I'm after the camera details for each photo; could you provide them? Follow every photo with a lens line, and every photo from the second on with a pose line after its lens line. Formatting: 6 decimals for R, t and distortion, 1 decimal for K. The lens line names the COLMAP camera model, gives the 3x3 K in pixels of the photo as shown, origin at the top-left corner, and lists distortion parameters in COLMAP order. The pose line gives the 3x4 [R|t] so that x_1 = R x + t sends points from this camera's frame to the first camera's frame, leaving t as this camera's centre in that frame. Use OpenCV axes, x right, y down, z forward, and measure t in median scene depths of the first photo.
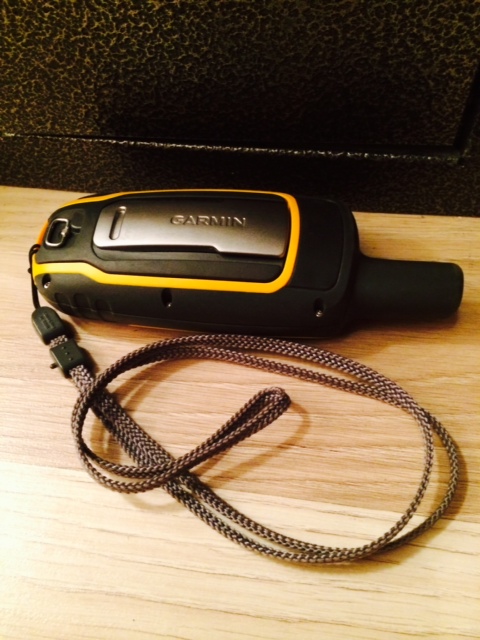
lens RADIAL K [[565.9, 0, 242.7], [0, 565.9, 324.1], [0, 0, 1]] dist [0.045562, -0.096214]
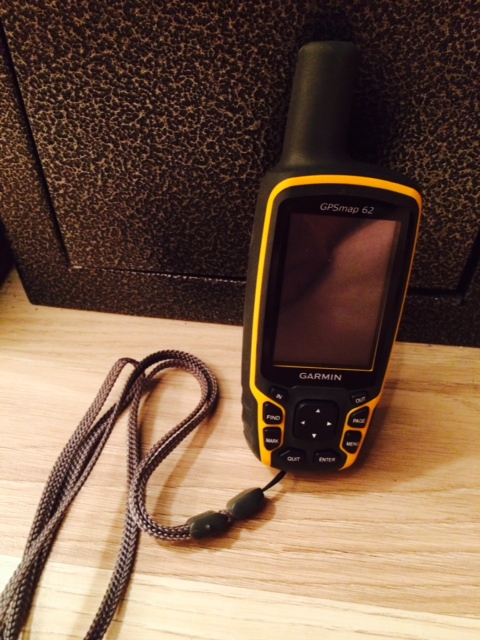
lens RADIAL K [[565.9, 0, 241.5], [0, 565.9, 321.5], [0, 0, 1]] dist [0.045562, -0.096214]
pose [[0.998109, 0.026784, 0.055318, -0.162518], [-0.015939, 0.982058, -0.187905, -0.014300], [-0.059359, 0.186668, 0.980628, -0.157020]]
